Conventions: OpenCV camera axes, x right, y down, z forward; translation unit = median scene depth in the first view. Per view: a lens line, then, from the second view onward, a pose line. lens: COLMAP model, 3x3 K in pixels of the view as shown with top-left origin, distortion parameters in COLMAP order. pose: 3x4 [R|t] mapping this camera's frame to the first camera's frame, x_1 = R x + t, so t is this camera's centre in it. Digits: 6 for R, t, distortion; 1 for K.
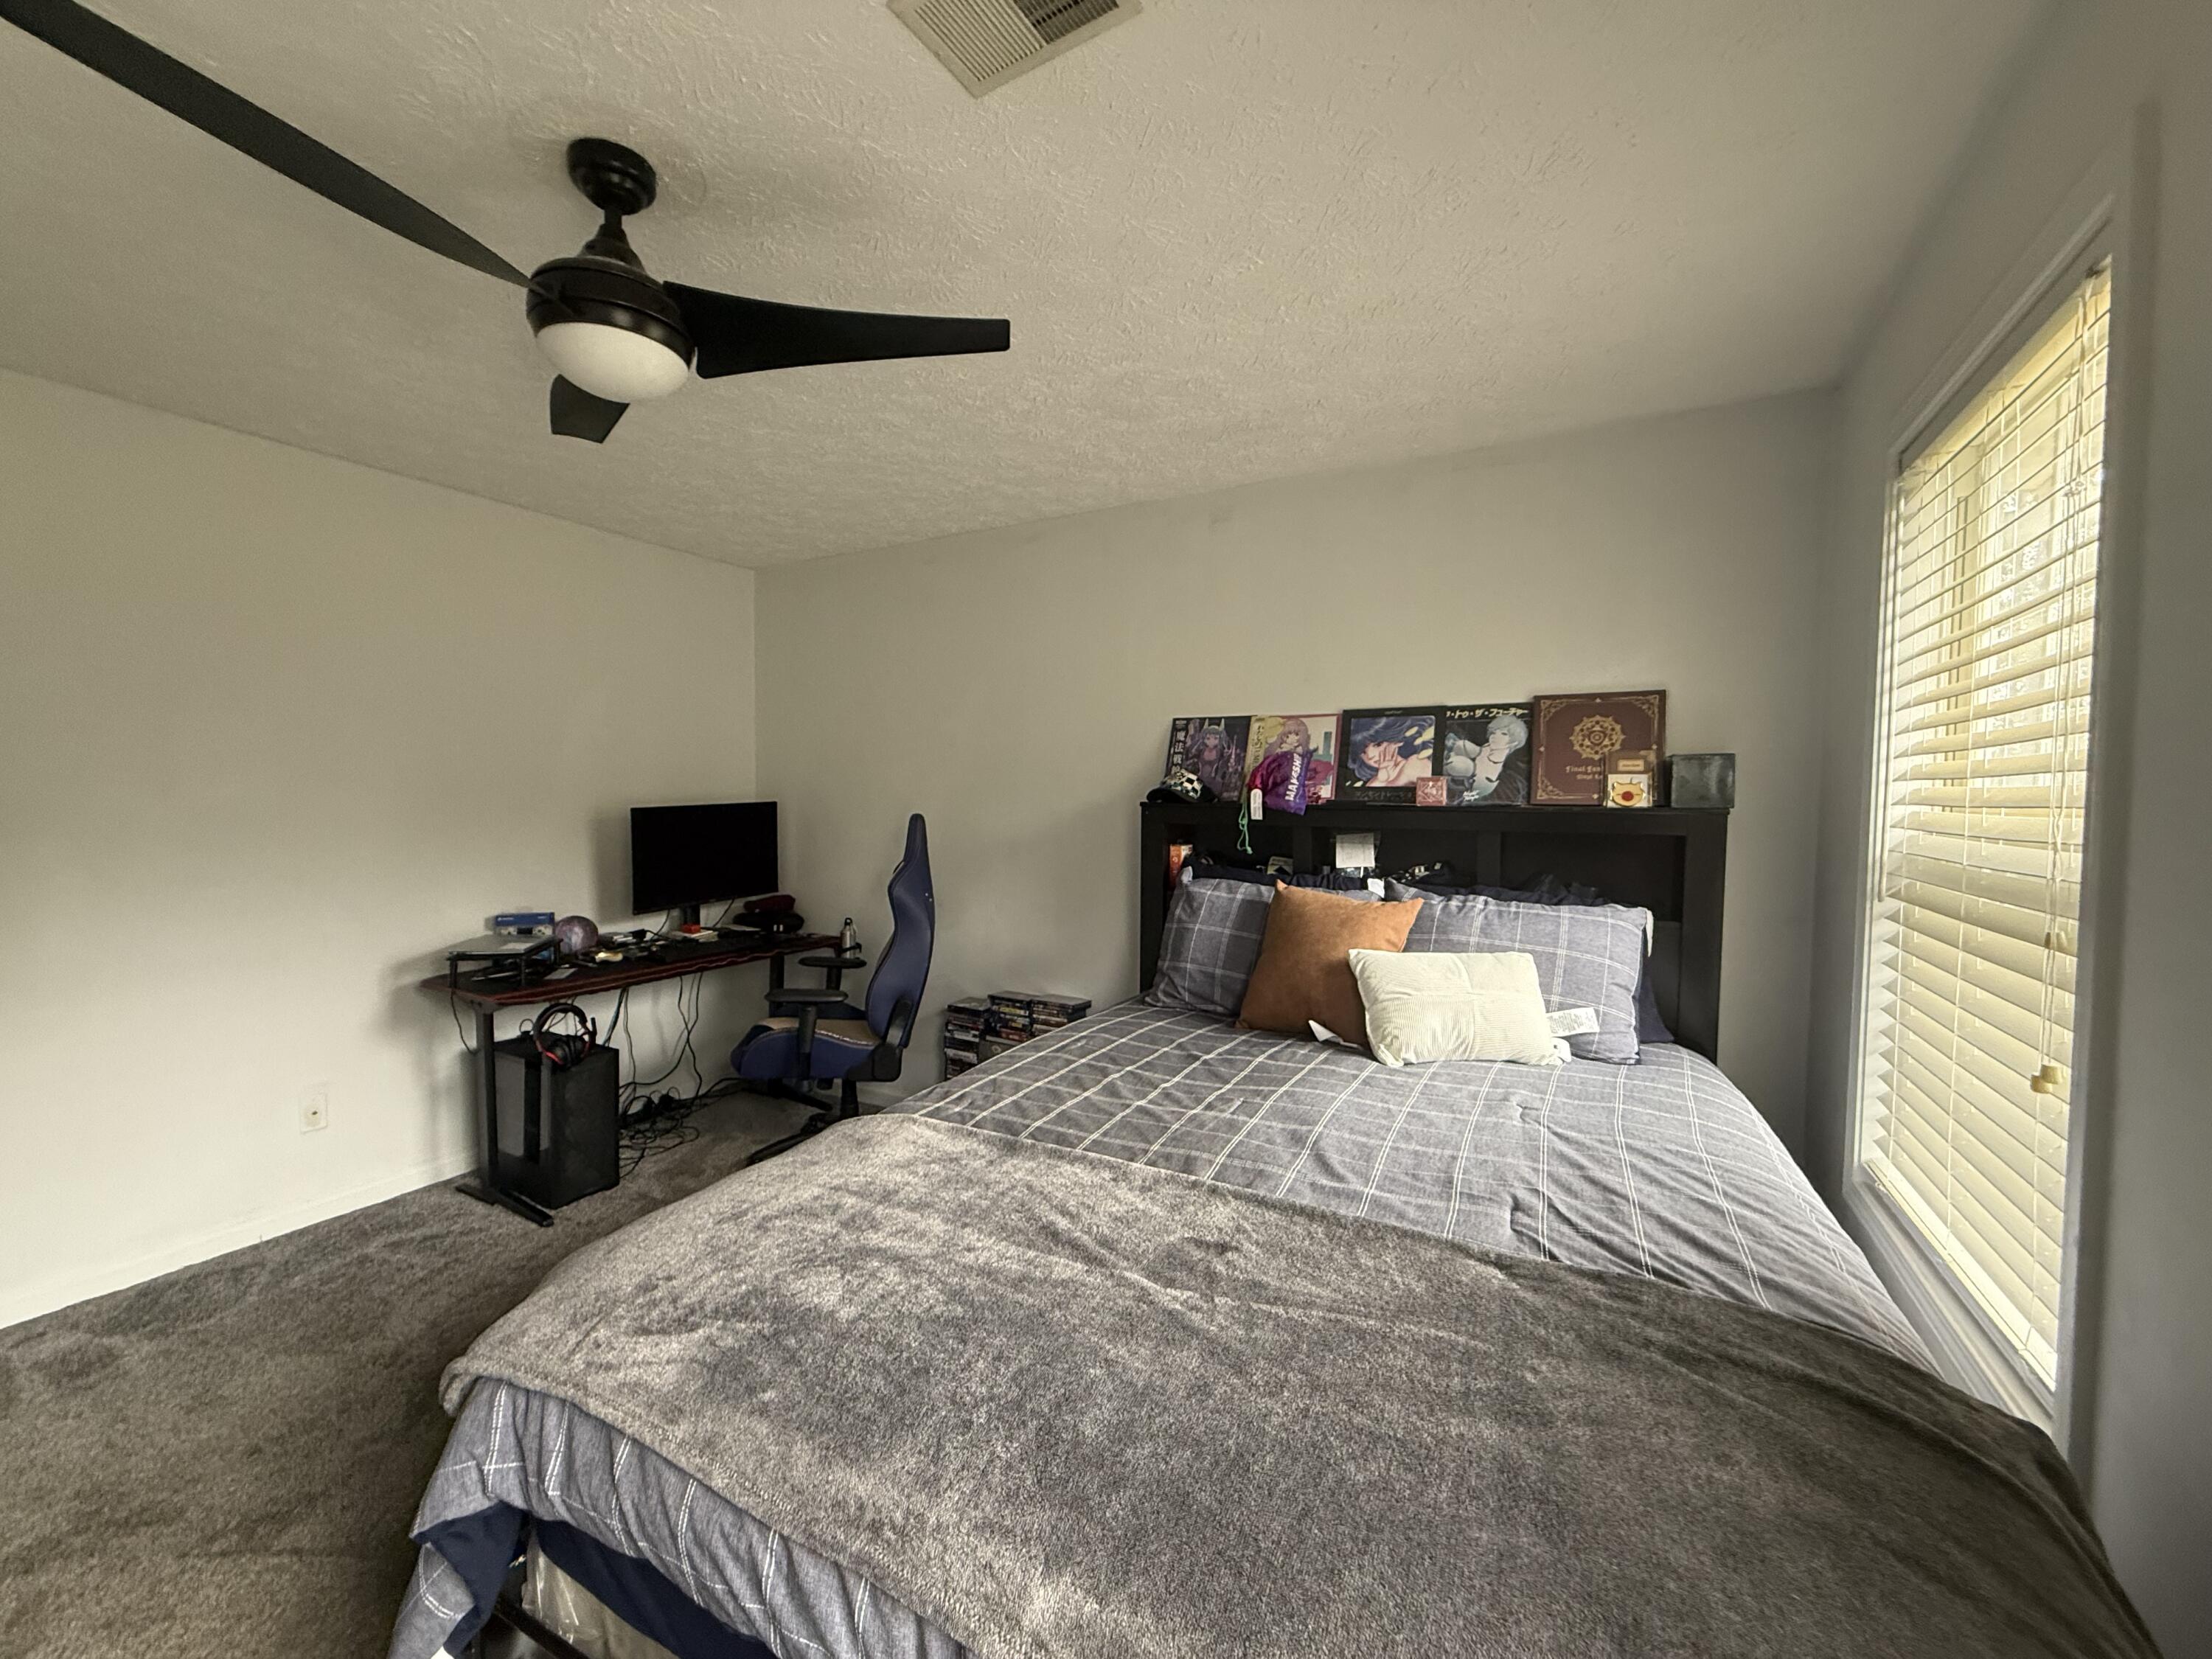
lens RADIAL K [[878.2, 0, 1100.3], [0, 878.2, 829.7], [0, 0, 1]] dist [-0.000072, 0.000130]
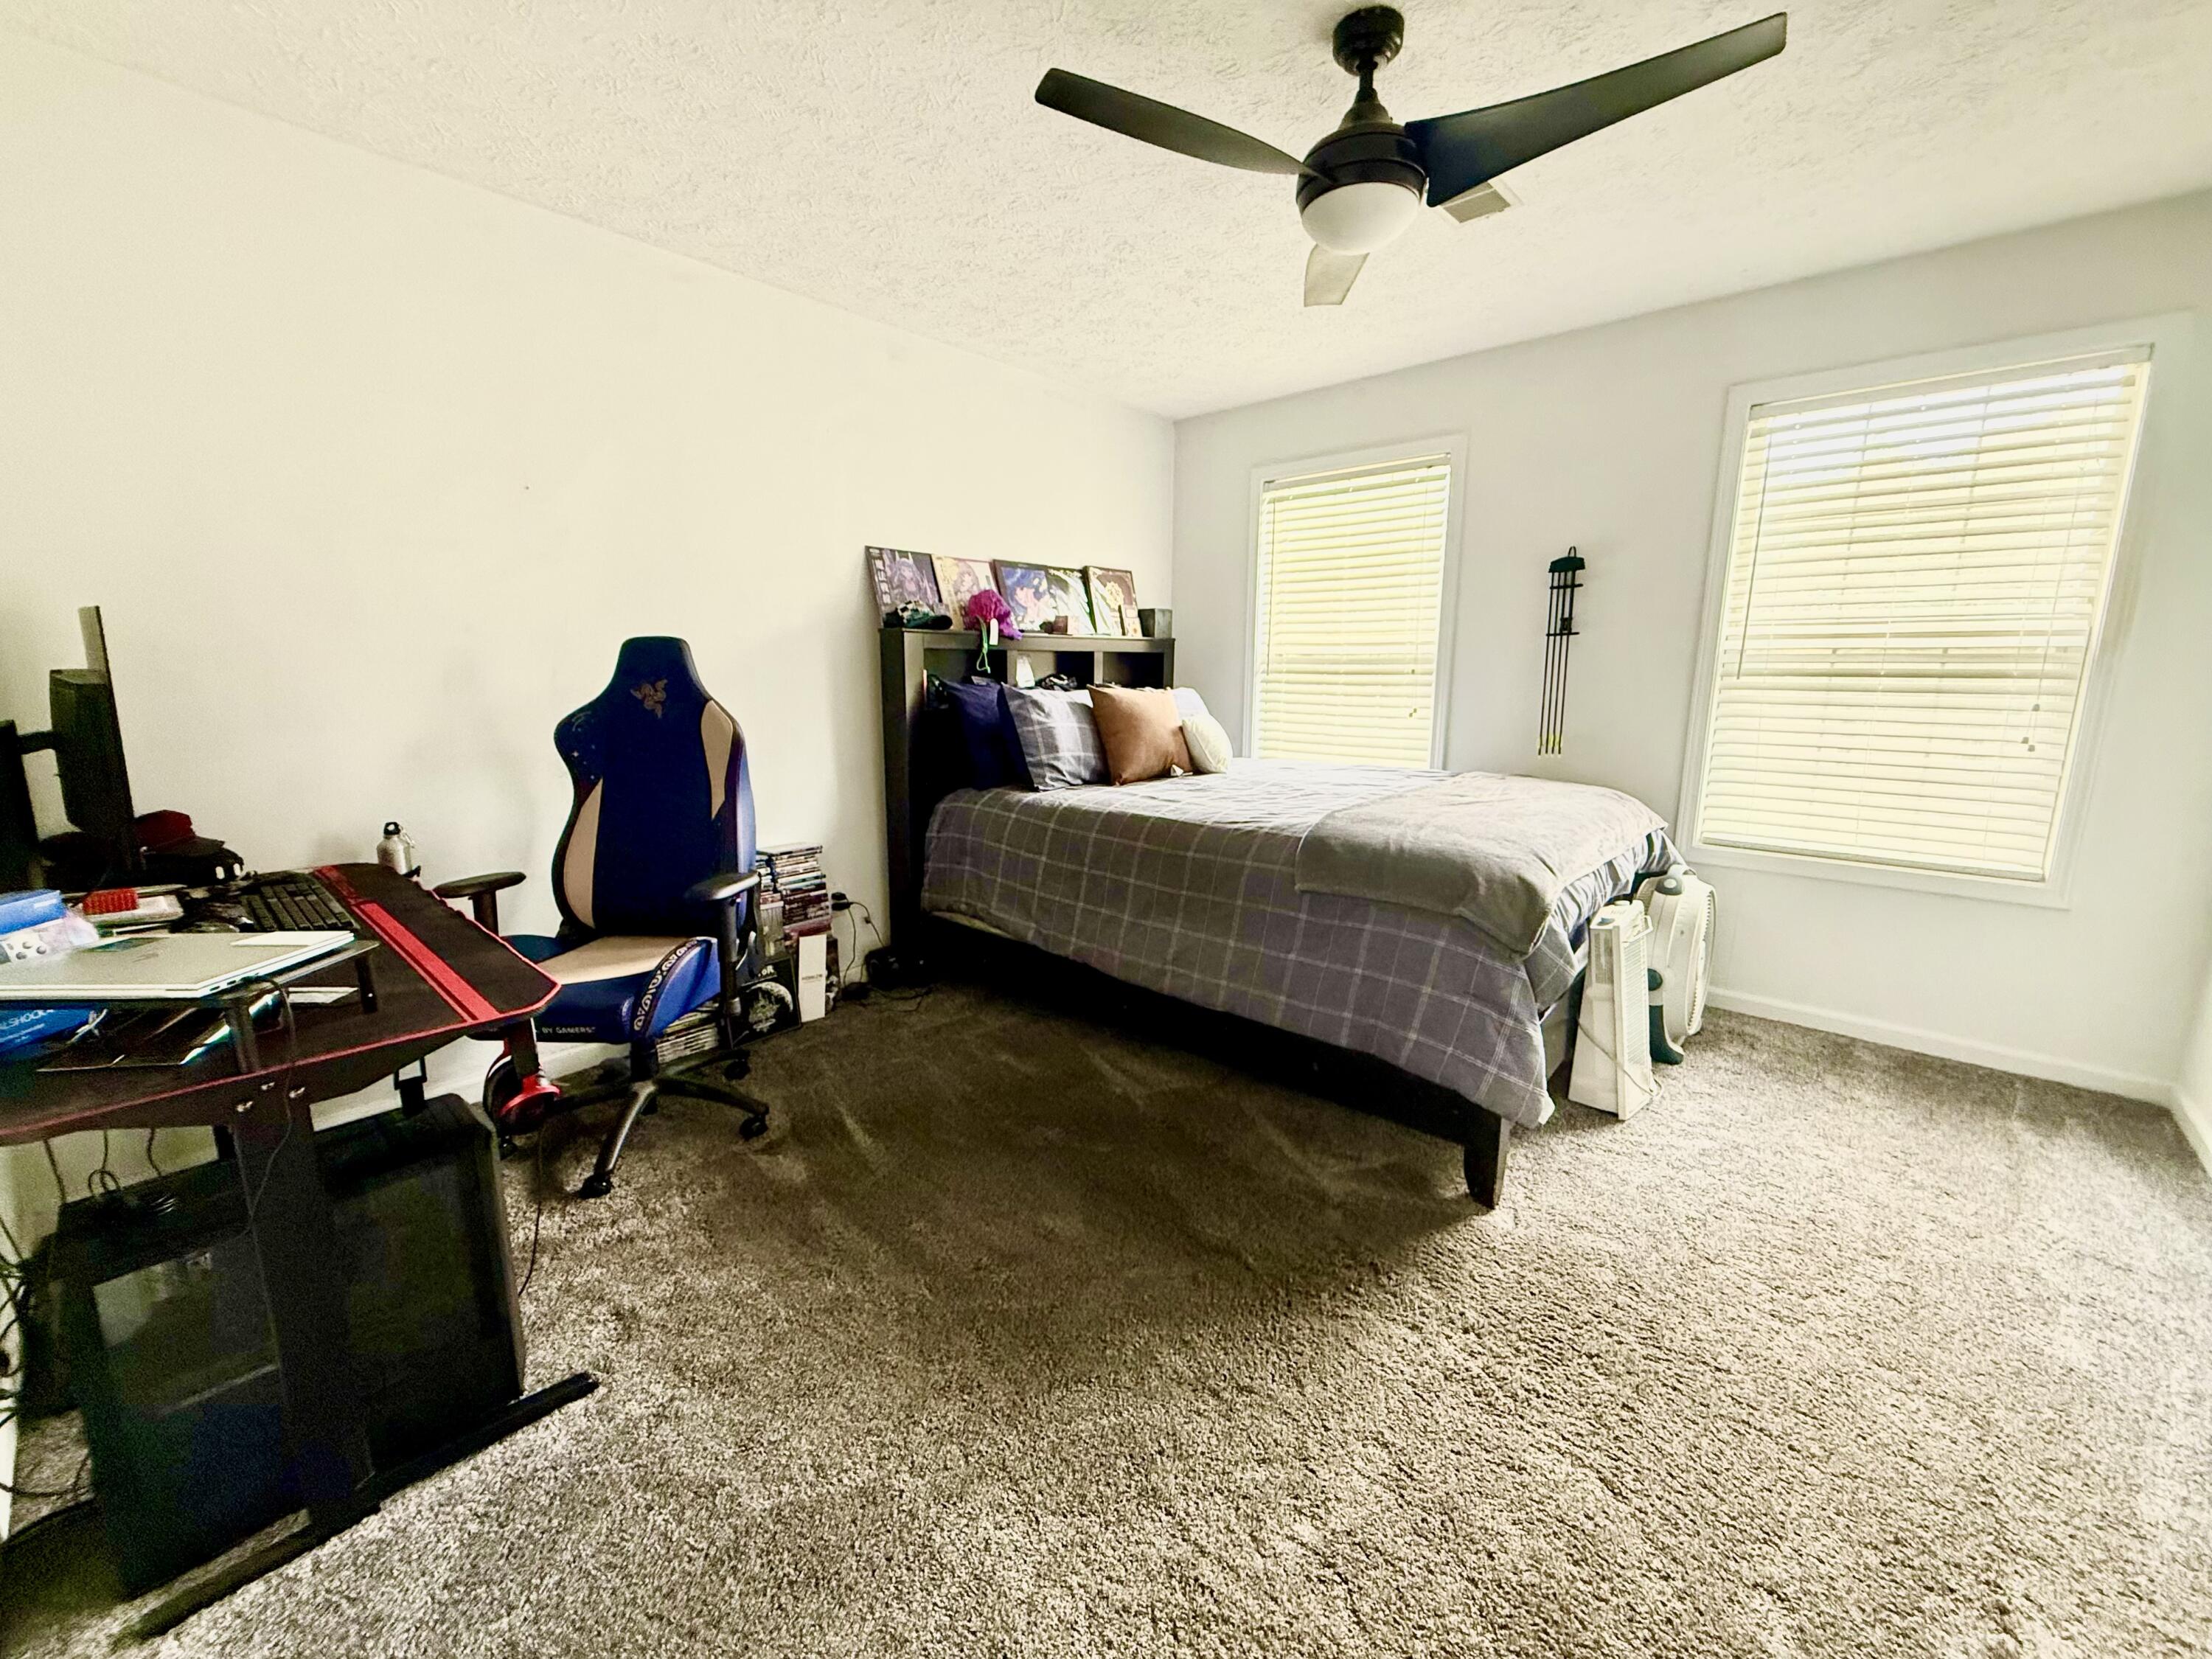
lens RADIAL K [[878.2, 0, 1100.3], [0, 878.2, 829.7], [0, 0, 1]] dist [-0.000072, 0.000130]
pose [[0.227221, -0.188739, 0.955379, -1.006287], [0.036796, 0.982003, 0.185248, 0.020294], [-0.973148, -0.006938, 0.230076, 0.562303]]
